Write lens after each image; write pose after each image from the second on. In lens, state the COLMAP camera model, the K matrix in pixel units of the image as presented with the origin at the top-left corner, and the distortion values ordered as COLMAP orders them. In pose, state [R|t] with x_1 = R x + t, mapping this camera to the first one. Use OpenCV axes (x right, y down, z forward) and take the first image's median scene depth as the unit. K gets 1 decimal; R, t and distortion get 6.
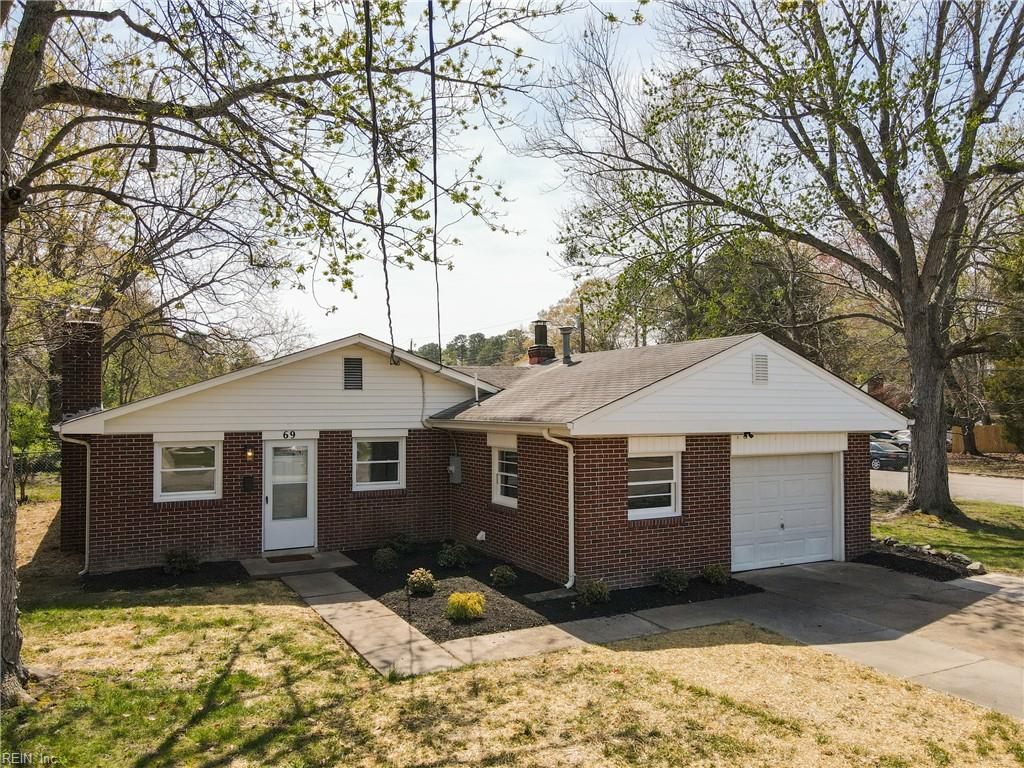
lens RADIAL K [[747.9, 0, 504.4], [0, 747.9, 381.7], [0, 0, 1]] dist [0.019256, -0.003026]
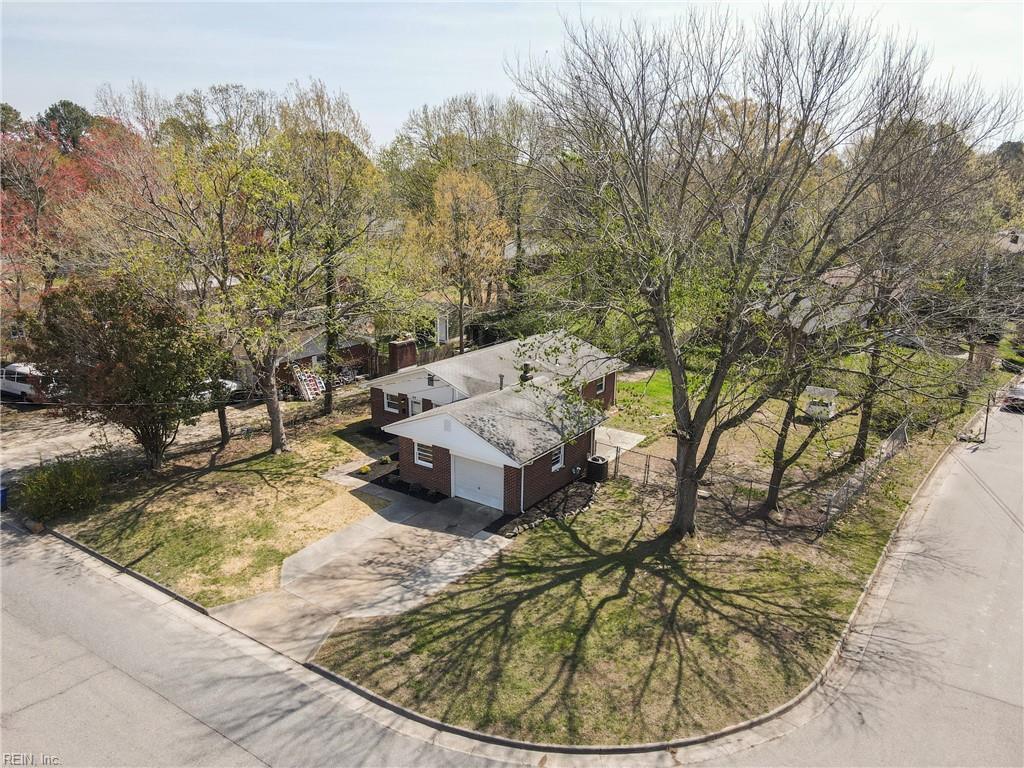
lens RADIAL K [[747.9, 0, 510.6], [0, 747.9, 389.8], [0, 0, 1]] dist [0.019256, -0.003026]
pose [[0.468699, 0.247187, -0.848068, 2.795758], [0.014106, 0.957834, 0.286976, -0.939243], [0.883245, -0.146468, 0.445449, 0.079273]]
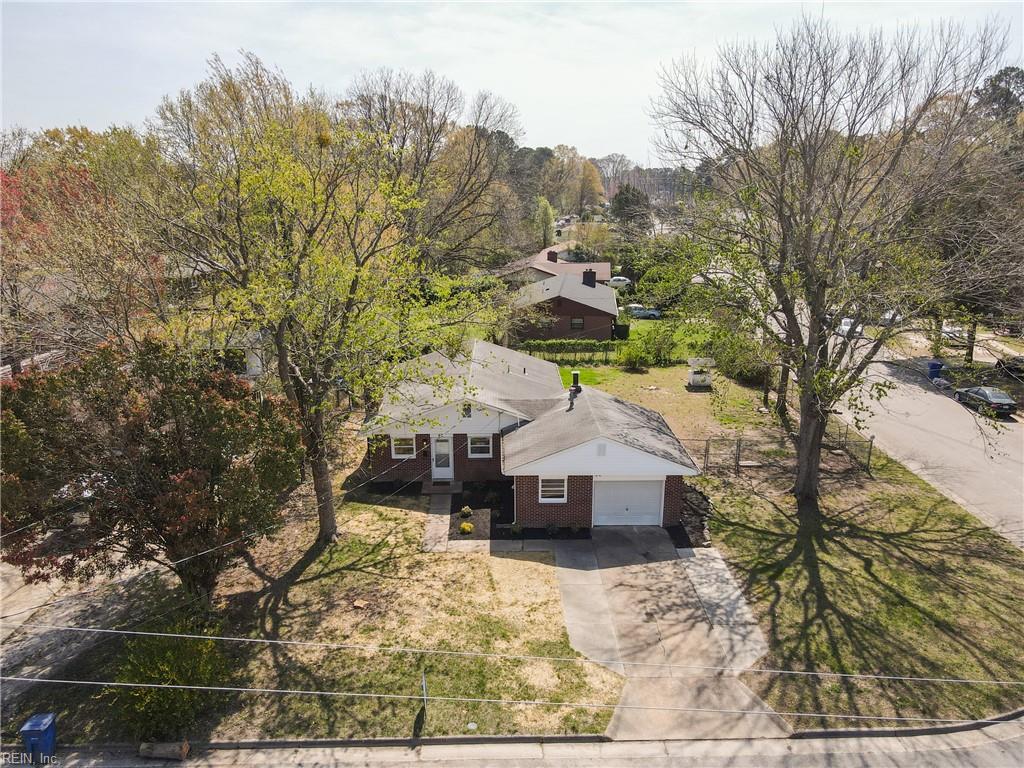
lens RADIAL K [[747.9, 0, 510.4], [0, 747.9, 380.4], [0, 0, 1]] dist [0.019256, -0.003026]
pose [[0.894577, 0.112103, -0.432626, 1.155904], [0.014448, 0.960269, 0.278702, -0.946116], [0.446681, -0.255571, 0.857415, -1.141651]]
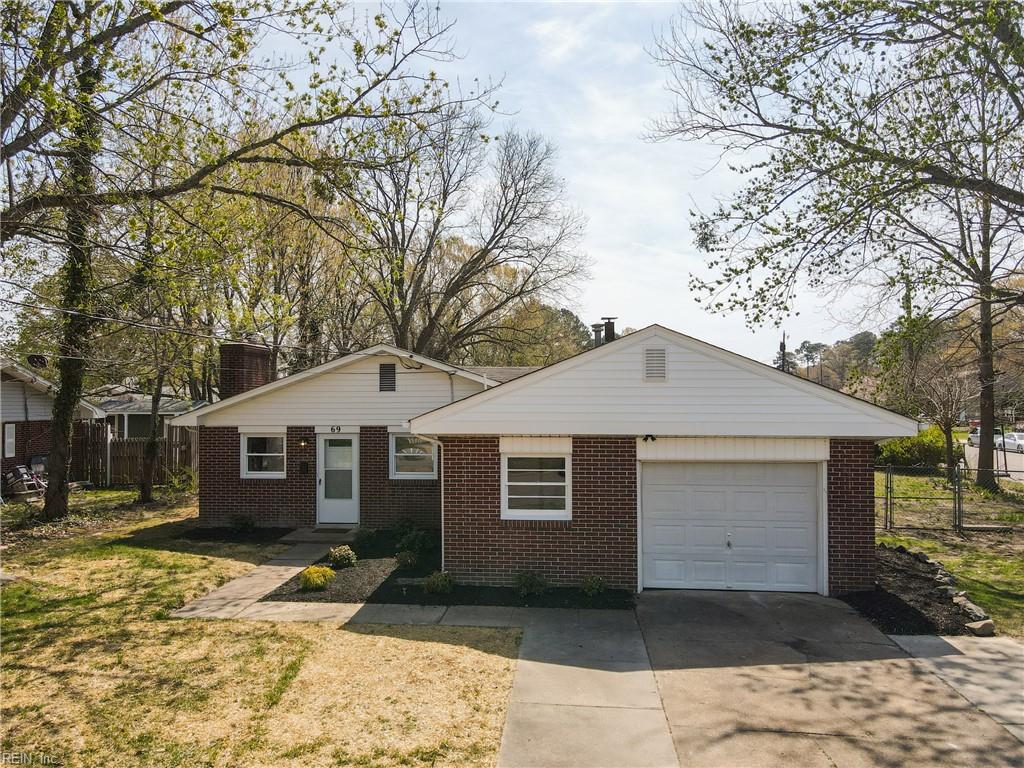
lens RADIAL K [[747.9, 0, 507.2], [0, 747.9, 390.0], [0, 0, 1]] dist [0.019256, -0.003026]
pose [[0.843520, -0.010578, -0.536994, 0.730228], [0.019725, 0.999742, 0.011291, -0.000400], [0.536736, -0.020117, 0.843511, 0.160651]]
